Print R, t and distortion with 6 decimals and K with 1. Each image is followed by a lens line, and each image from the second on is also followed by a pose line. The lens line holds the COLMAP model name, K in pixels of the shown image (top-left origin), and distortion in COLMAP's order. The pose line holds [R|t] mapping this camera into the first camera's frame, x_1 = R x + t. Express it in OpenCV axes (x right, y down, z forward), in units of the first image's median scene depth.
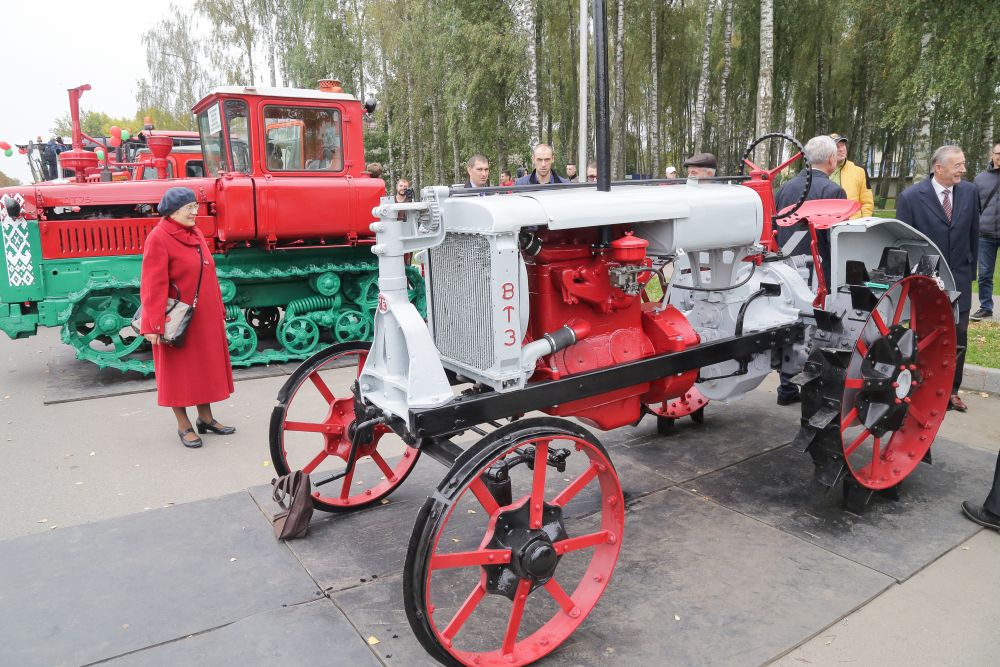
lens RADIAL K [[697.6, 0, 500.9], [0, 697.6, 323.9], [0, 0, 1]] dist [-0.101300, 0.015312]
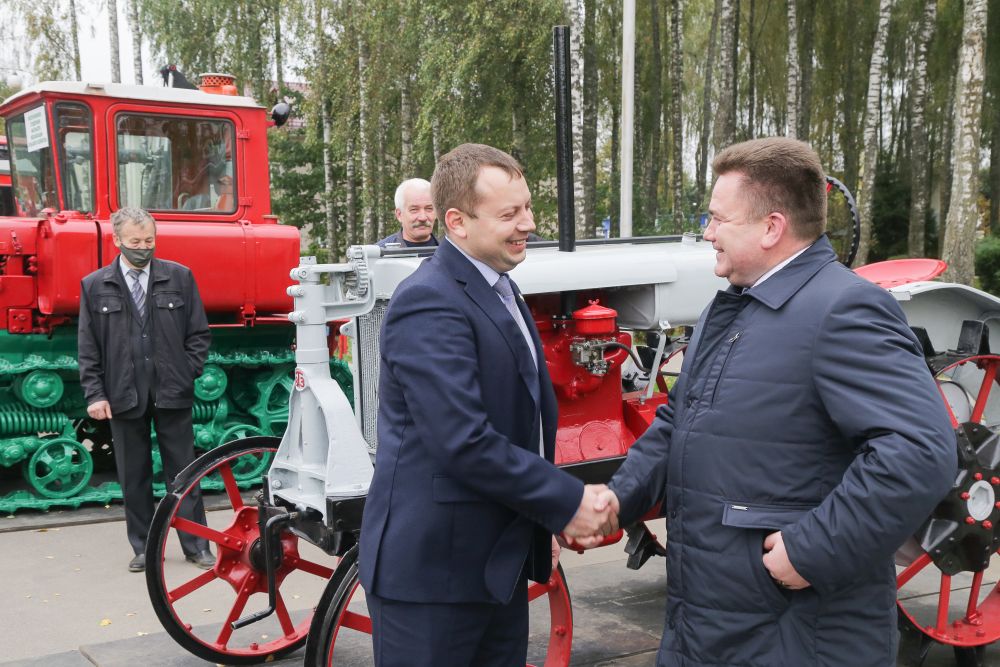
lens RADIAL K [[1350.8, 0, 497.9], [0, 1350.8, 339.3], [0, 0, 1]] dist [0.058664, 0.000000]
pose [[0.999501, 0.007977, -0.030547, 0.113581], [-0.011479, 0.993155, -0.116237, 0.102154], [0.029411, 0.116530, 0.992752, -0.597388]]
